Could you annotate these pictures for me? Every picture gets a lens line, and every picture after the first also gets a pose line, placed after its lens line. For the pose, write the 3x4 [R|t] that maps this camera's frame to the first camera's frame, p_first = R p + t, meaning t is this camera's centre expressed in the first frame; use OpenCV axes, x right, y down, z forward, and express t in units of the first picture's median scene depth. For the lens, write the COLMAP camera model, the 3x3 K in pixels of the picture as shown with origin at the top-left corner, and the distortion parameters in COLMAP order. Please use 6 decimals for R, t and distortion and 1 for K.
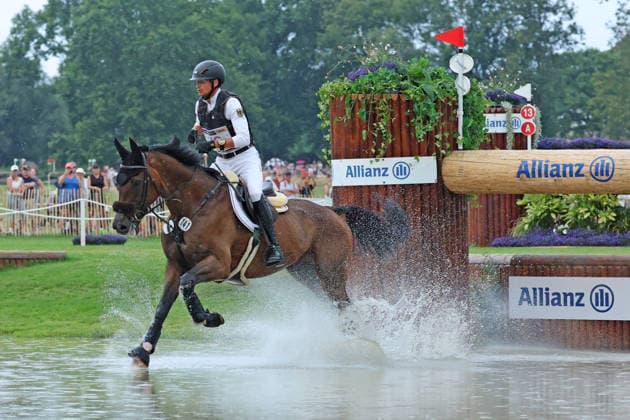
lens RADIAL K [[2902.5, 0, 315.0], [0, 2902.5, 210.0], [0, 0, 1]] dist [-0.085040, -0.743019]
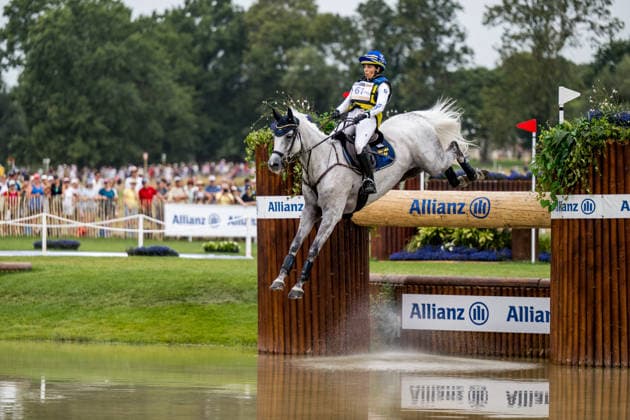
lens RADIAL K [[2902.5, 0, 315.0], [0, 2902.5, 210.0], [0, 0, 1]] dist [-0.085040, -0.743019]
pose [[0.999565, 0.005928, 0.028900, -0.003604], [-0.007189, 0.999017, 0.043741, -0.048724], [-0.028612, -0.043930, 0.998625, -0.154470]]
